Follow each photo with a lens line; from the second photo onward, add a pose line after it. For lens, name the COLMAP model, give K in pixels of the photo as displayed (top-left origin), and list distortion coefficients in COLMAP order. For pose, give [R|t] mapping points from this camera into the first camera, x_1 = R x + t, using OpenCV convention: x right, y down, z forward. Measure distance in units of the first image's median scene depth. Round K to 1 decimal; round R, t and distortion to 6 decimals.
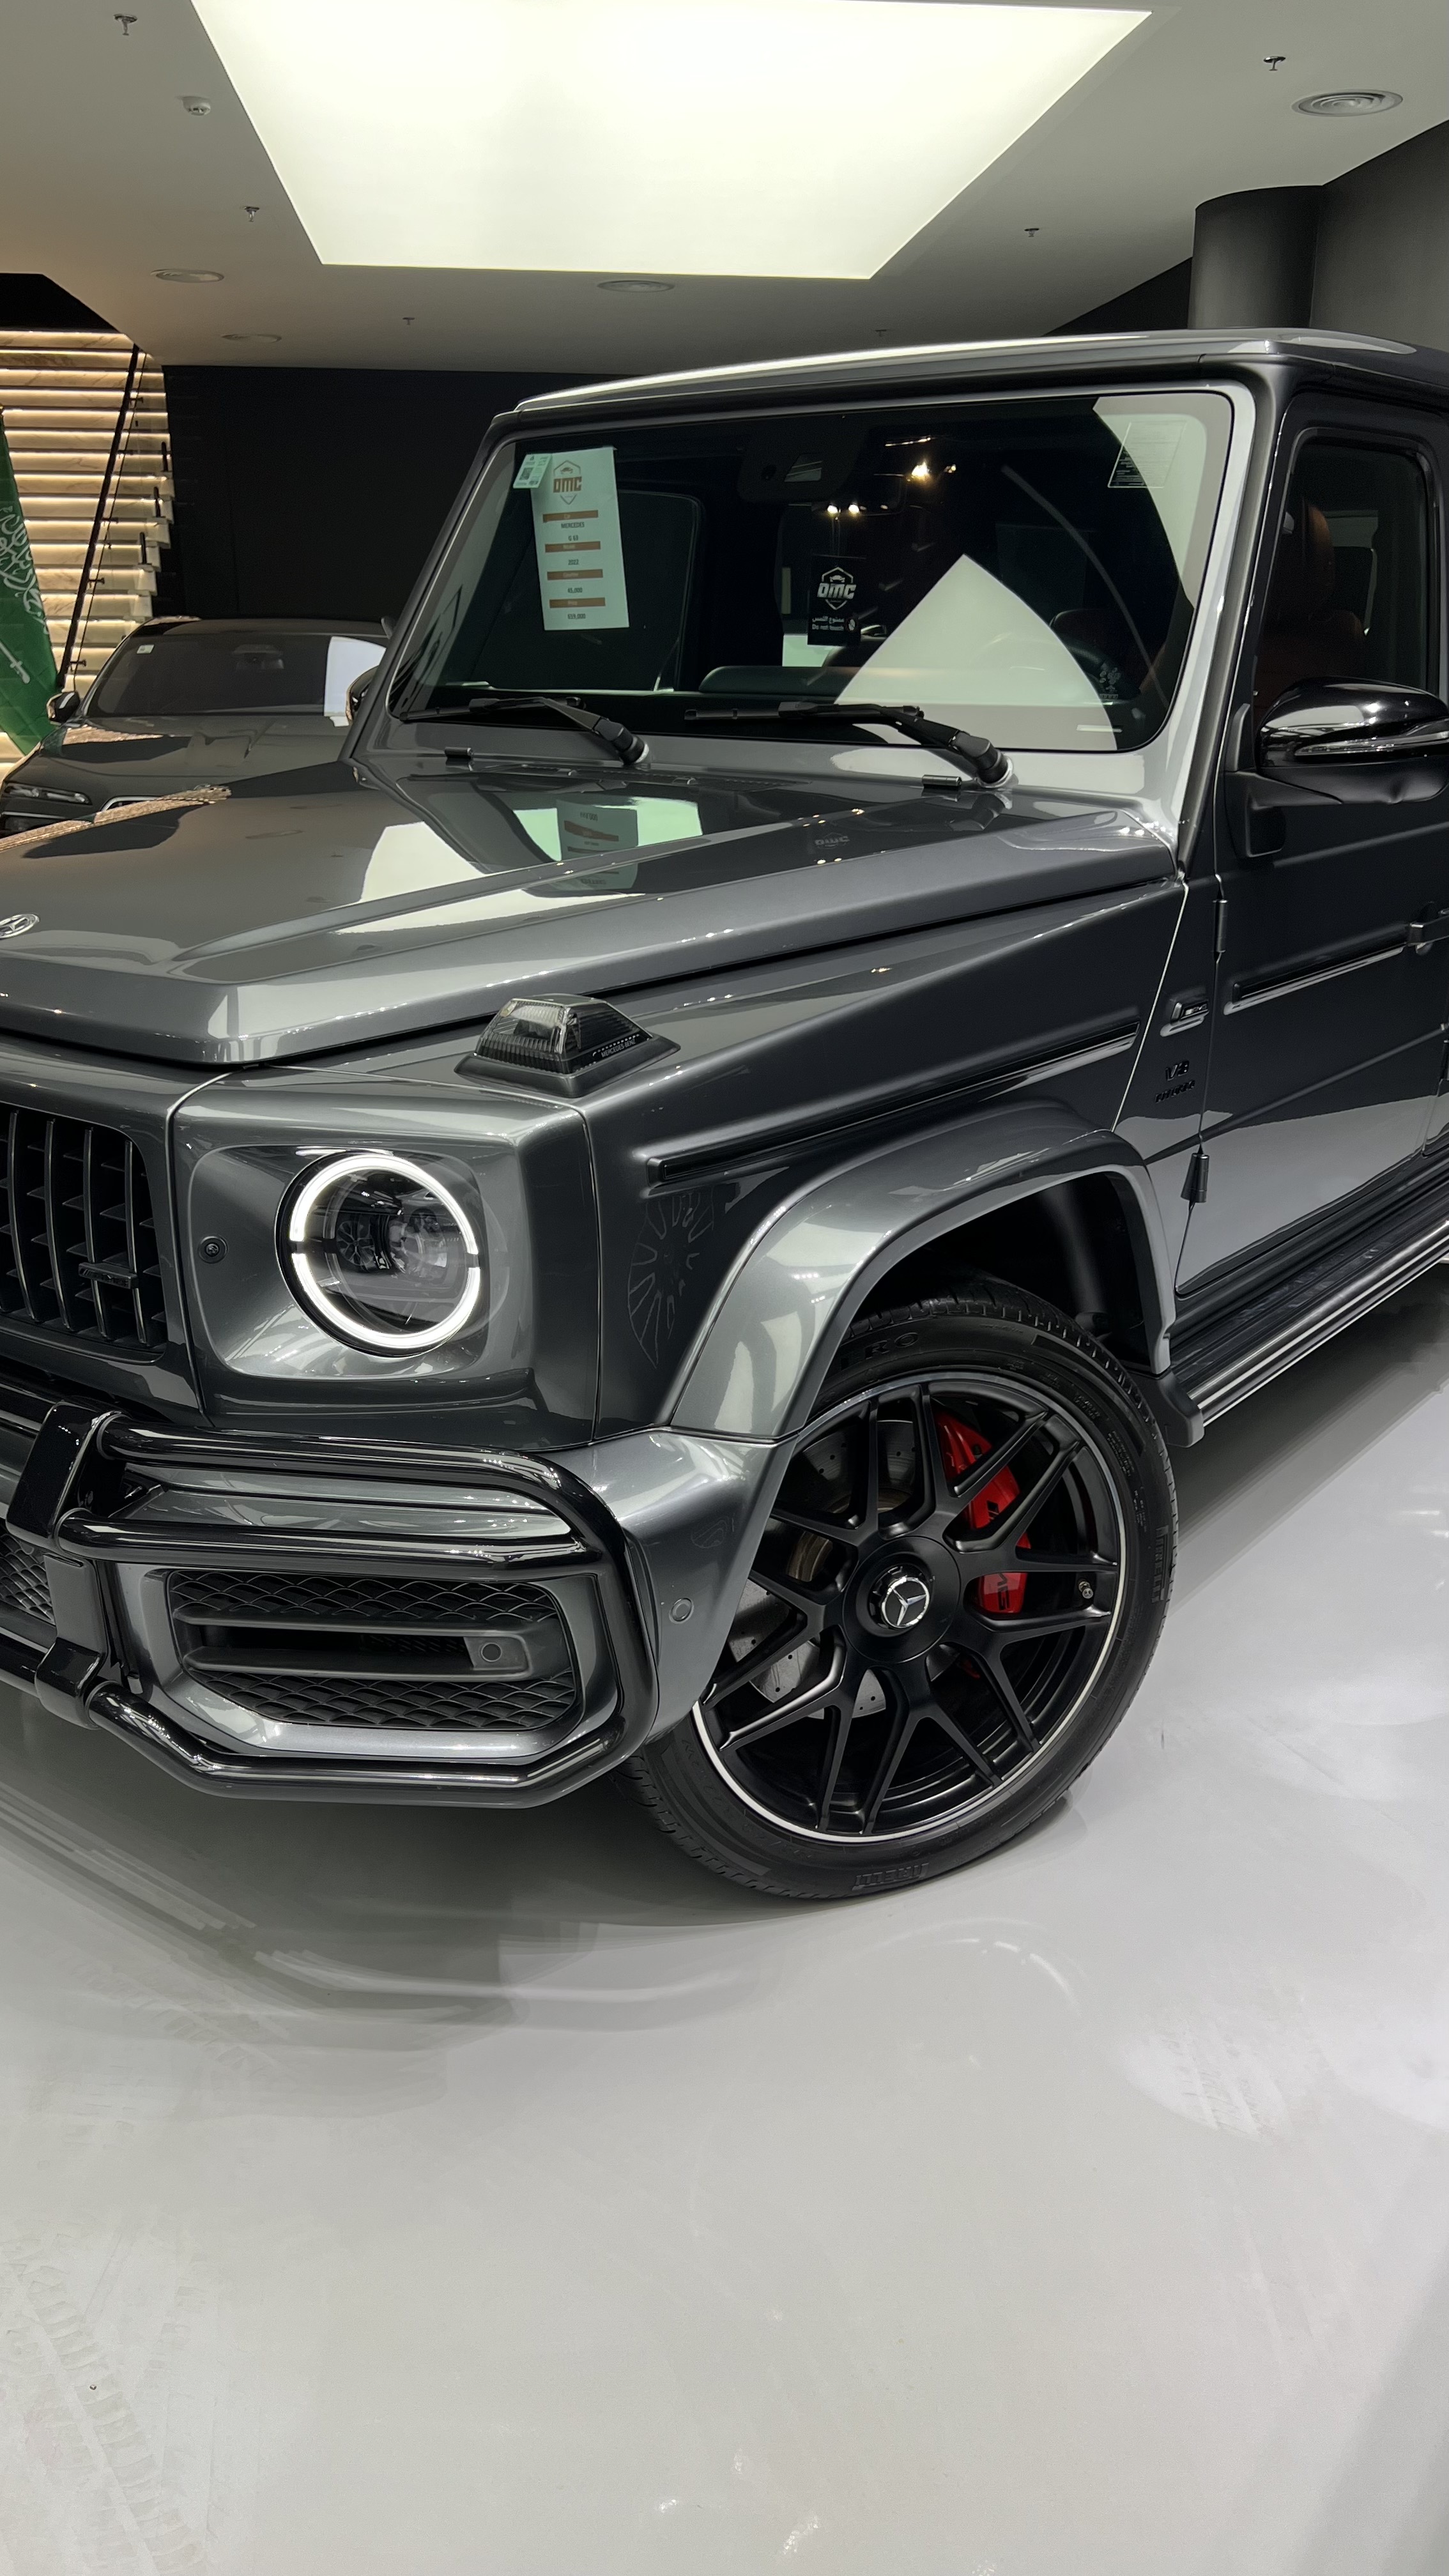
lens RADIAL K [[1933.3, 0, 731.0], [0, 1933.3, 1285.5], [0, 0, 1]] dist [0.077423, -0.123692]
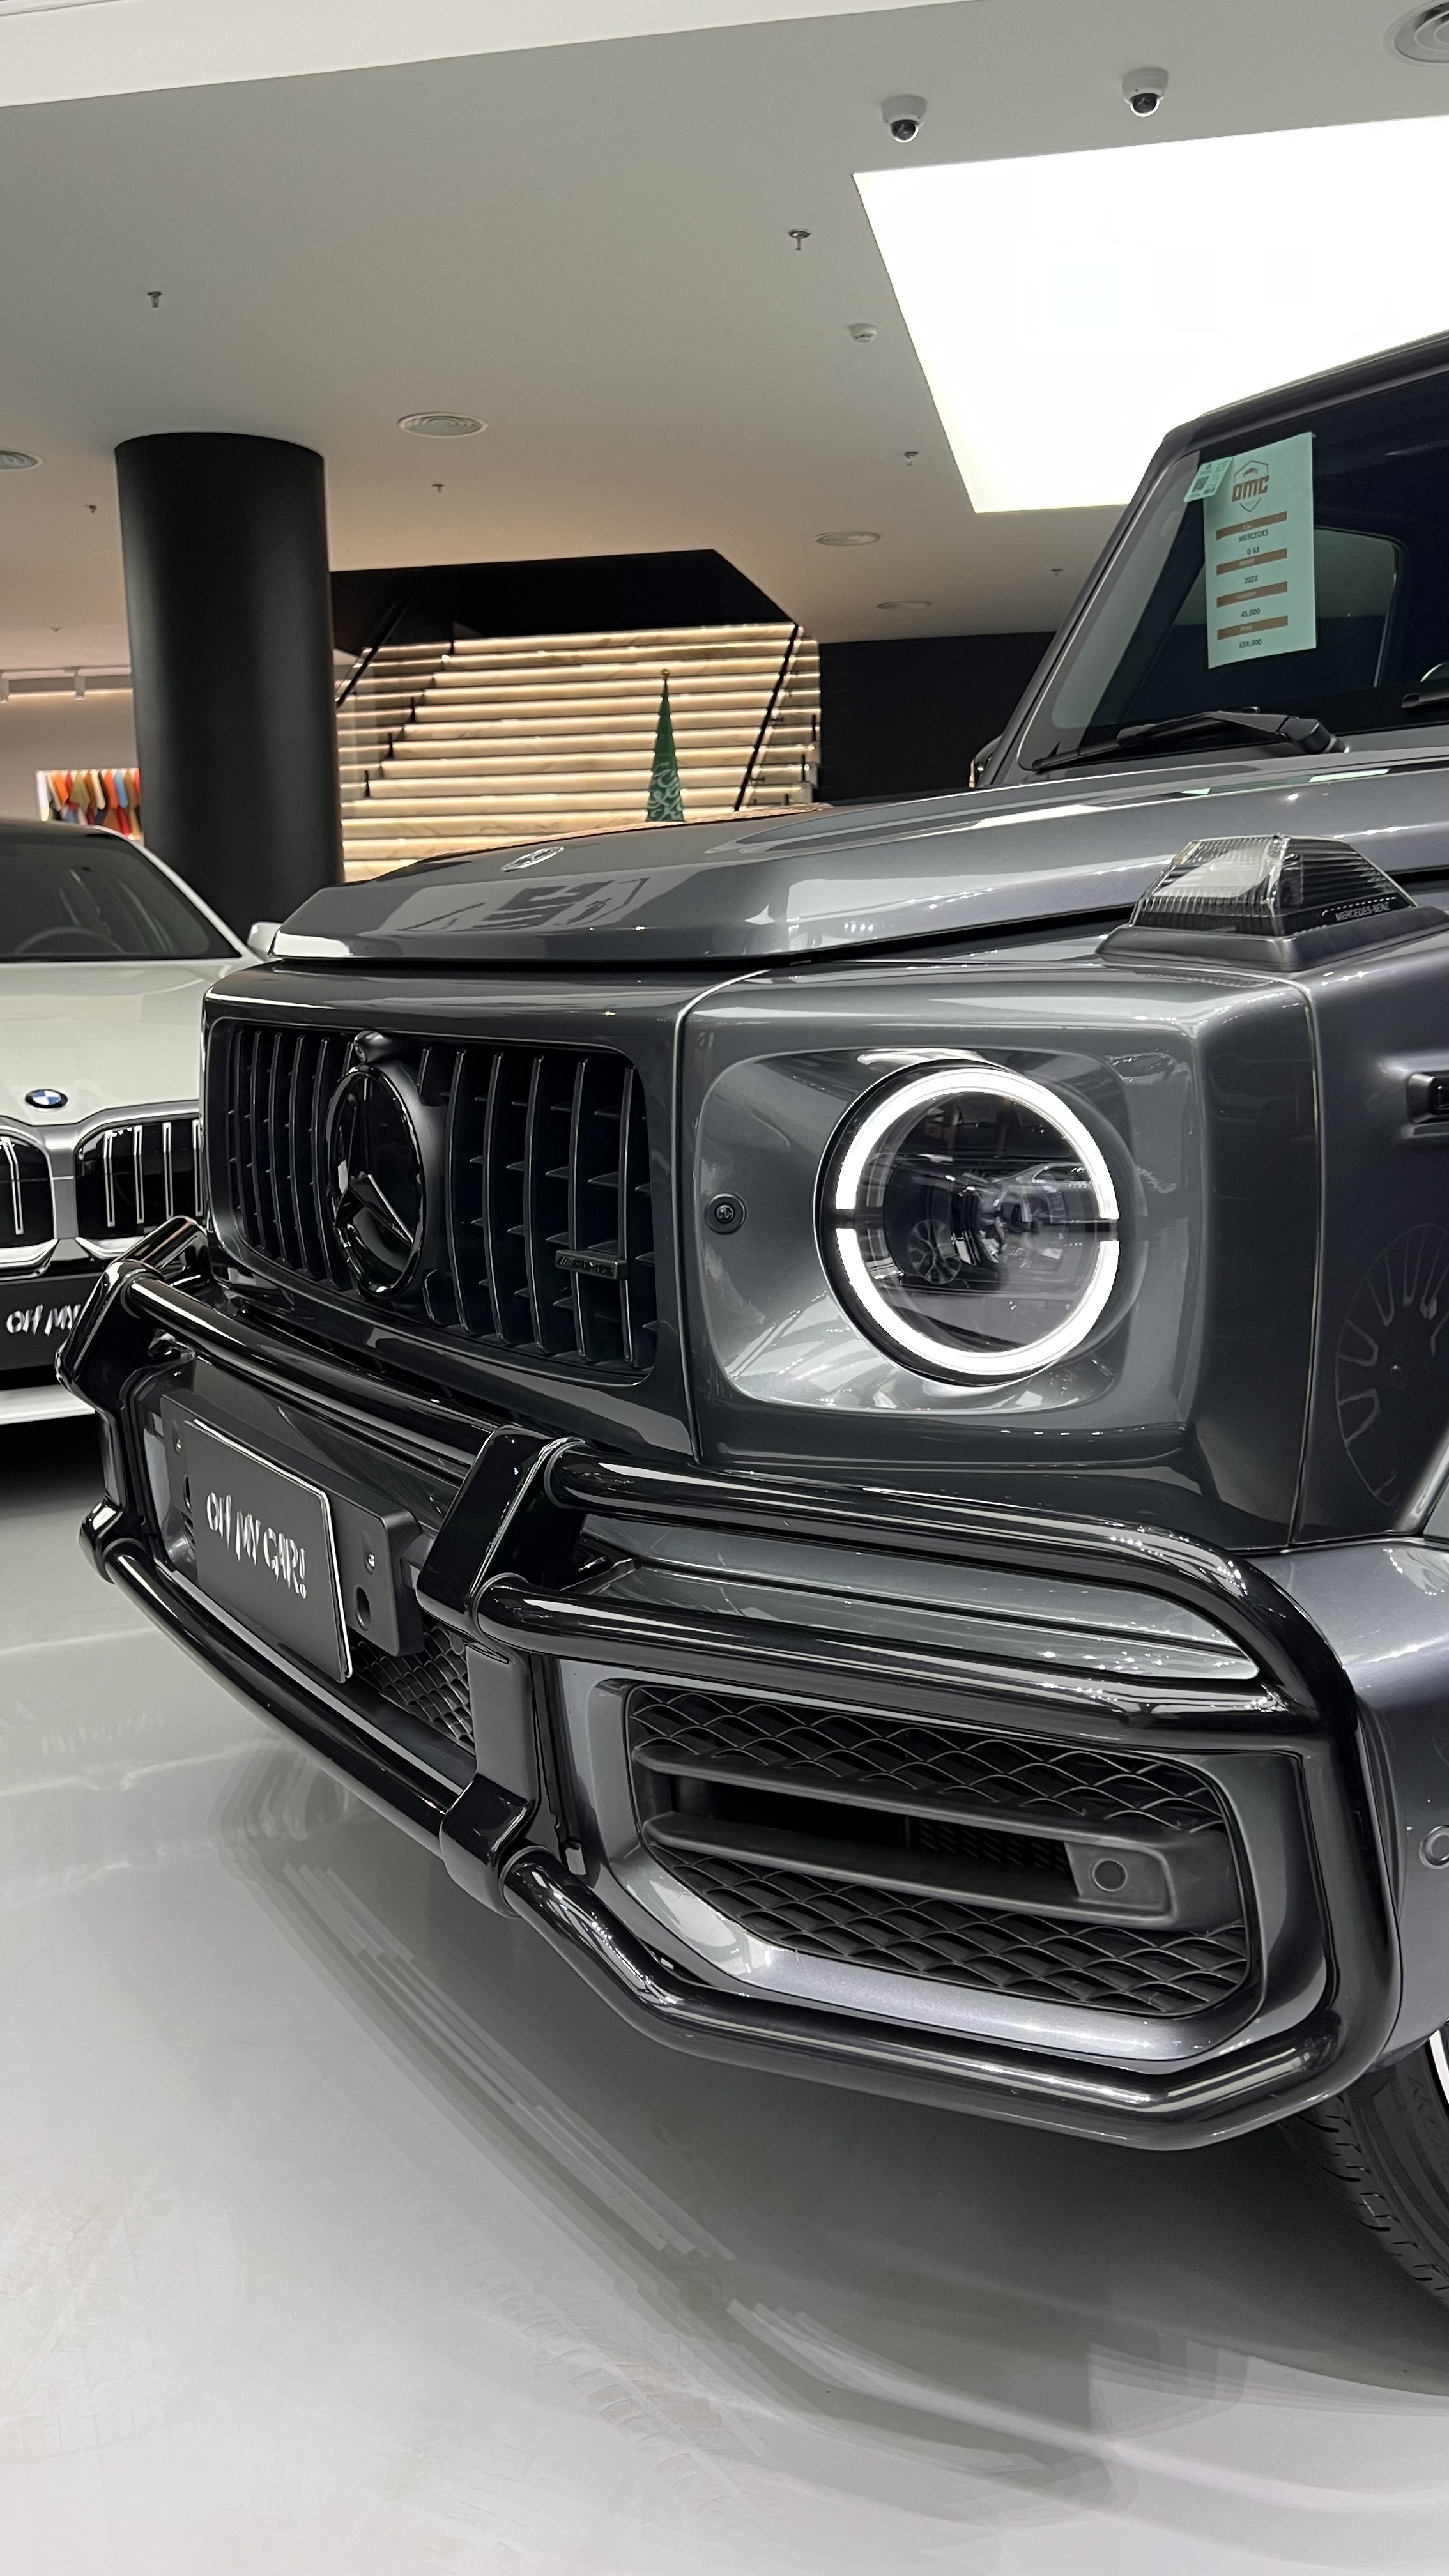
lens RADIAL K [[1933.3, 0, 731.0], [0, 1933.3, 1285.5], [0, 0, 1]] dist [0.077423, -0.123692]
pose [[0.952896, 0.033299, -0.301462, -0.056730], [-0.076276, 0.988319, -0.131936, 0.093200], [0.293548, 0.148716, 0.944306, 0.348308]]
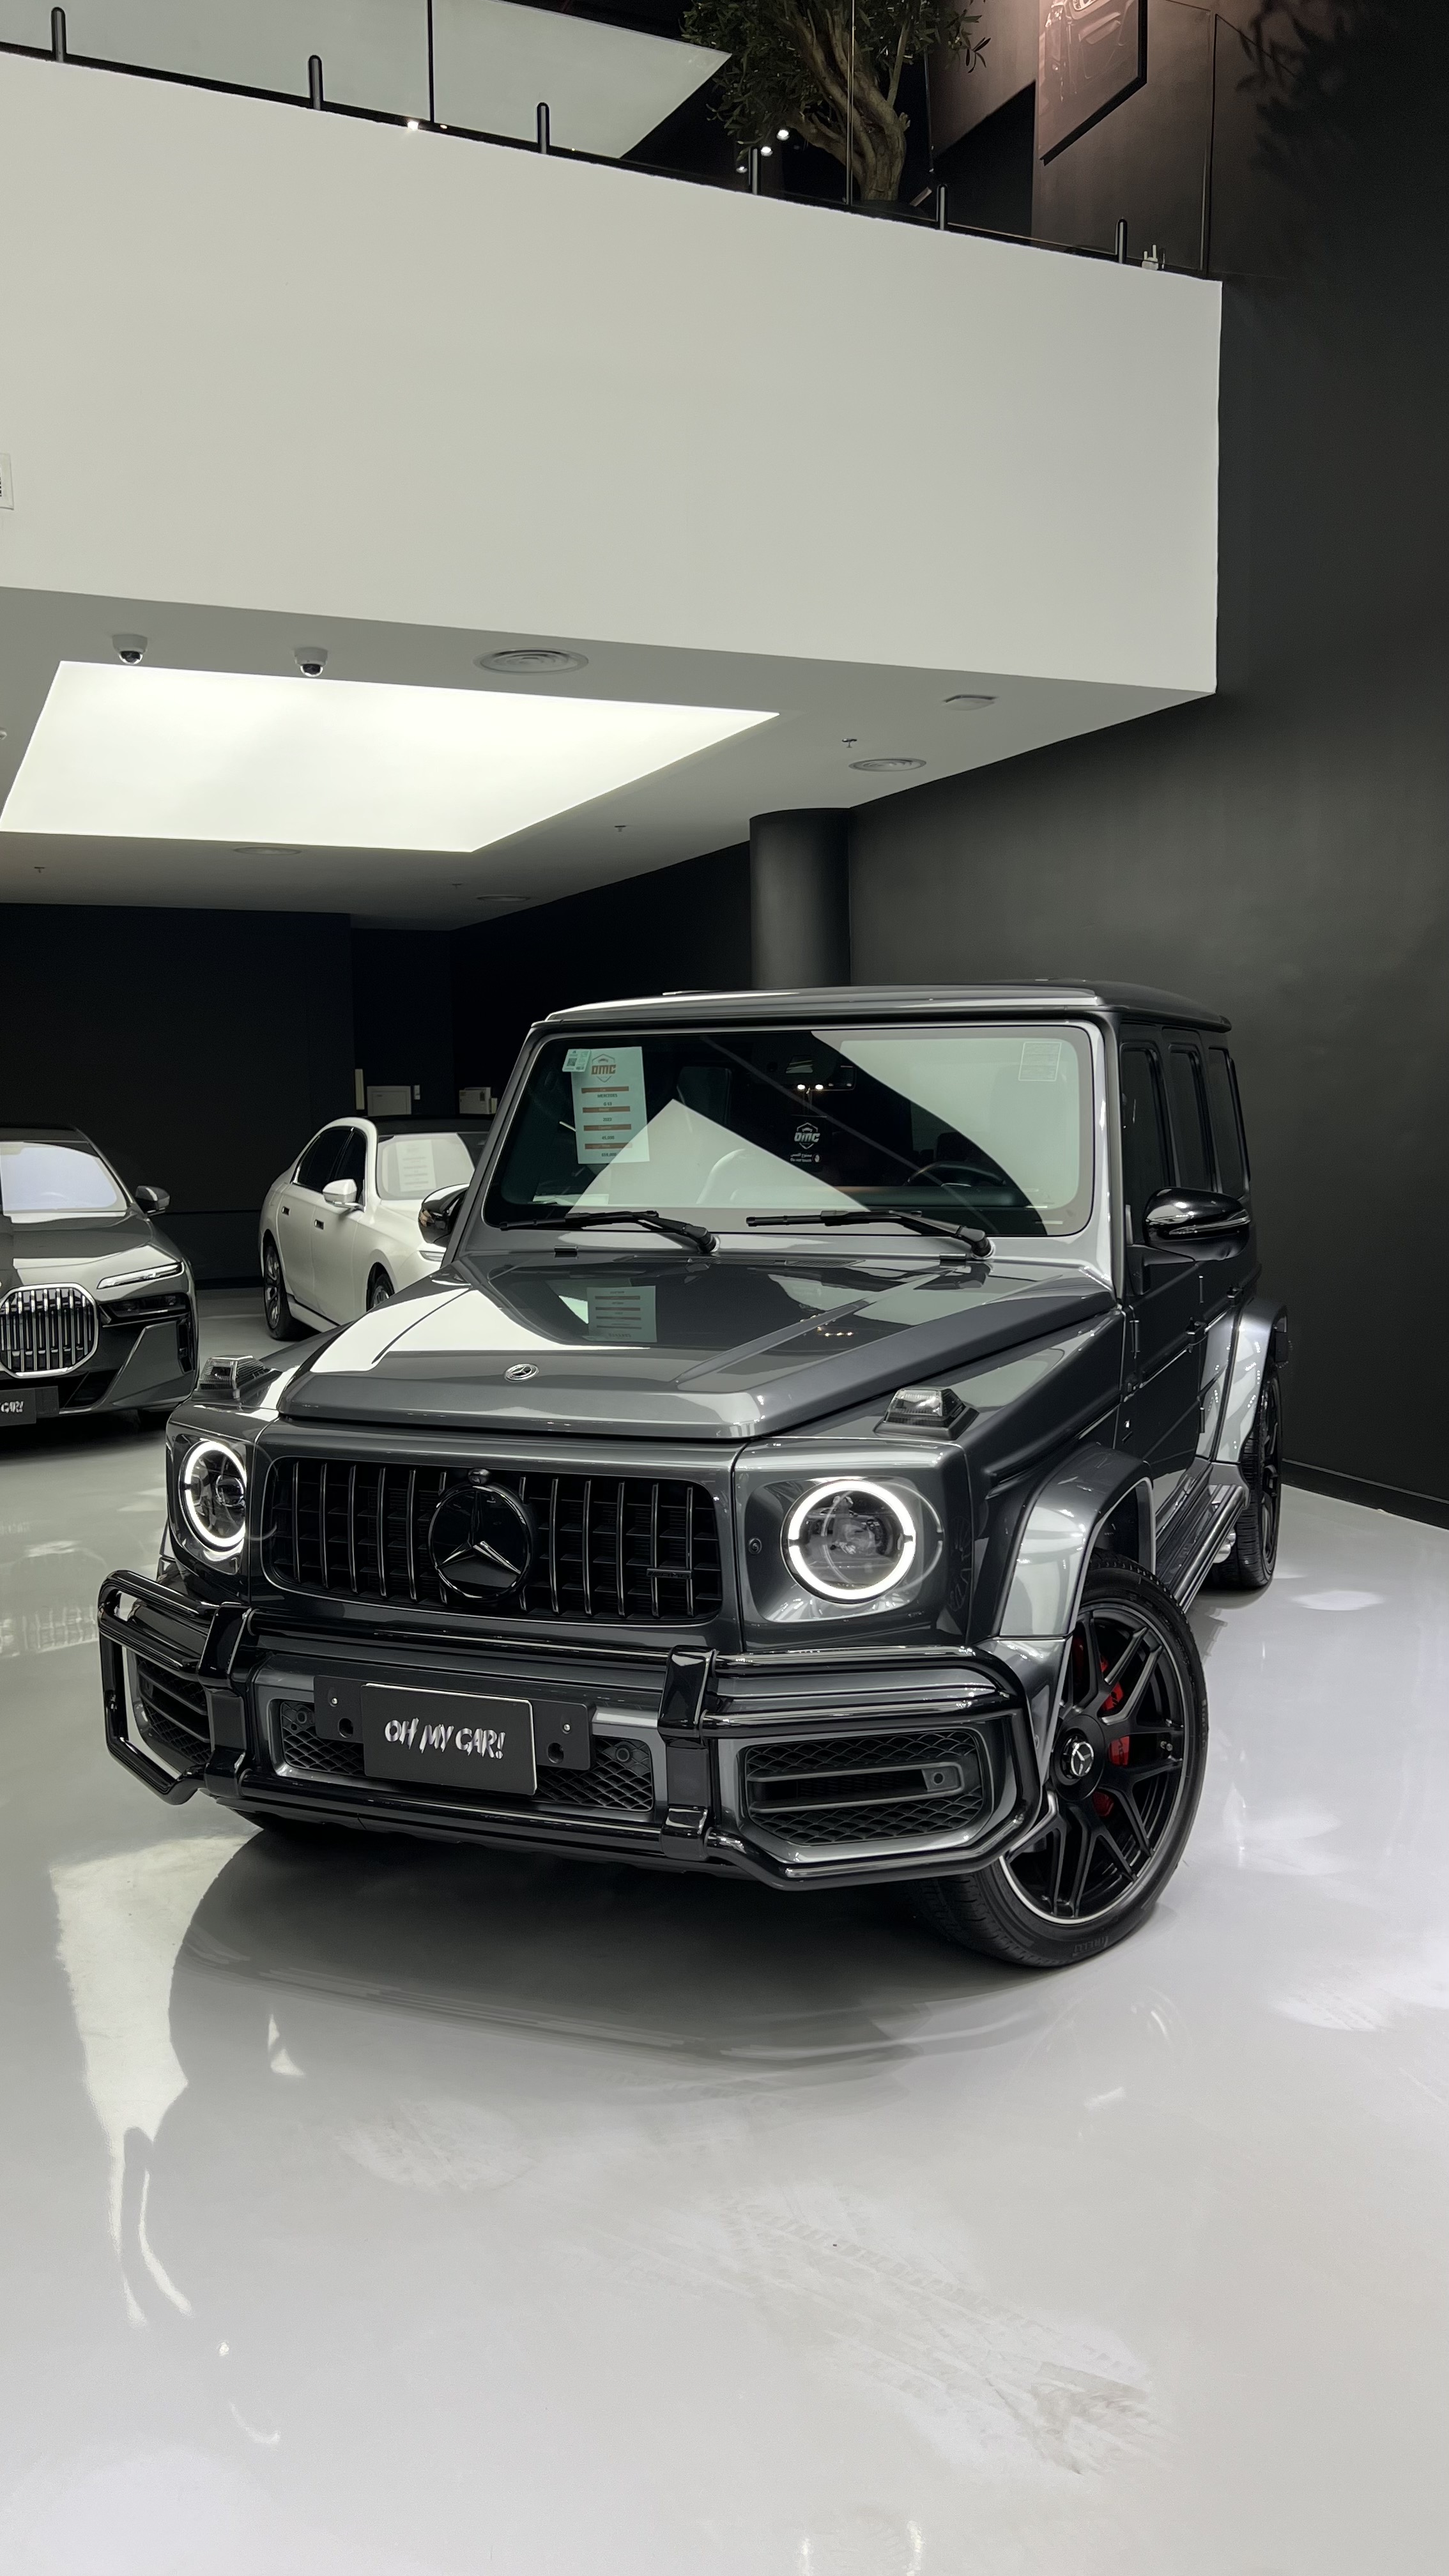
lens RADIAL K [[1933.3, 0, 731.0], [0, 1933.3, 1285.5], [0, 0, 1]] dist [0.077423, -0.123692]
pose [[0.956145, -0.043808, 0.289598, -0.736467], [0.109406, 0.970601, -0.214393, 0.114552], [-0.271692, 0.236675, 0.932828, -0.585339]]
